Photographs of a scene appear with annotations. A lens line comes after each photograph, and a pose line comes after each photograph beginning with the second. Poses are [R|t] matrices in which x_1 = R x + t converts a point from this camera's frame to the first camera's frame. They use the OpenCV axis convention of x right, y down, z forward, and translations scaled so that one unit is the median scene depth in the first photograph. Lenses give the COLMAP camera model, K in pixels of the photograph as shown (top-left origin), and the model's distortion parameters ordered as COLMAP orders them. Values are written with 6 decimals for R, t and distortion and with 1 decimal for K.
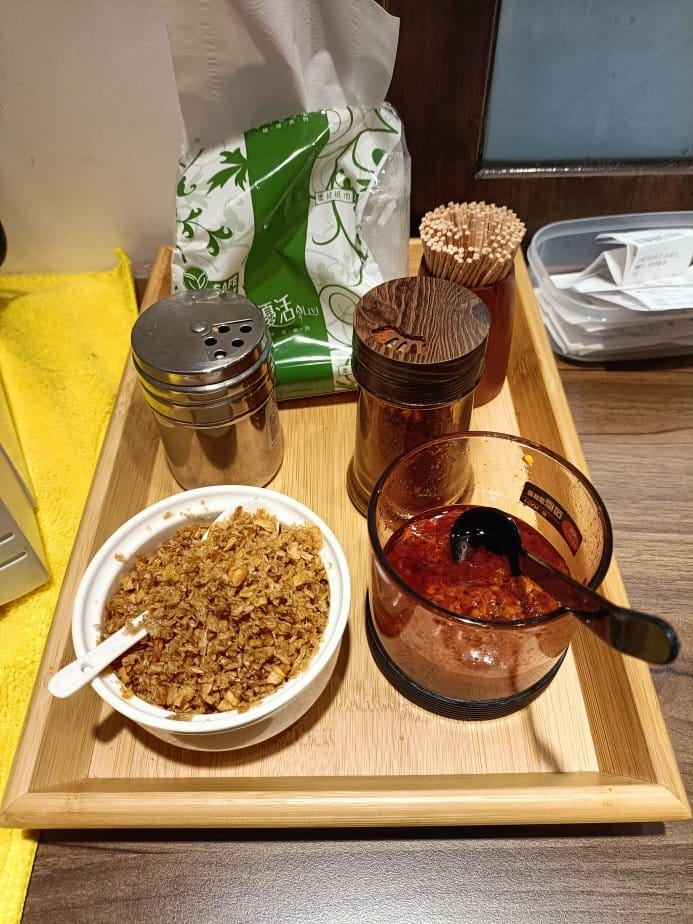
lens RADIAL K [[677.9, 0, 344.9], [0, 677.9, 463.4], [0, 0, 1]] dist [0.038446, -0.040759]
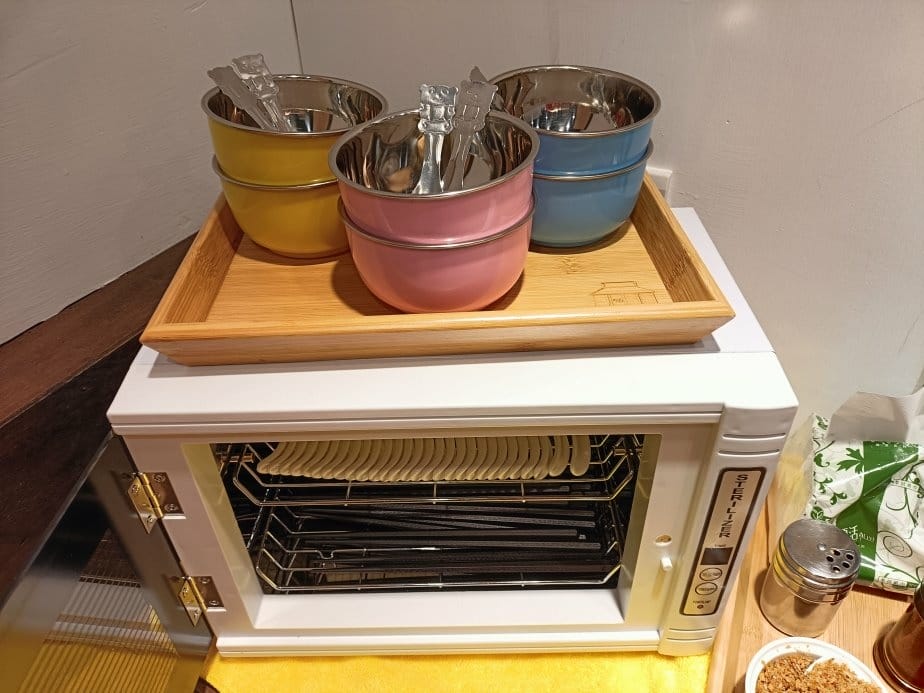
lens RADIAL K [[677.9, 0, 456.7], [0, 677.9, 350.3], [0, 0, 1]] dist [0.038446, -0.040759]
pose [[0.920965, 0.259967, -0.290243, -0.684803], [-0.303596, 0.945676, -0.116304, -0.177645], [0.244240, 0.195228, 0.949859, -1.040067]]
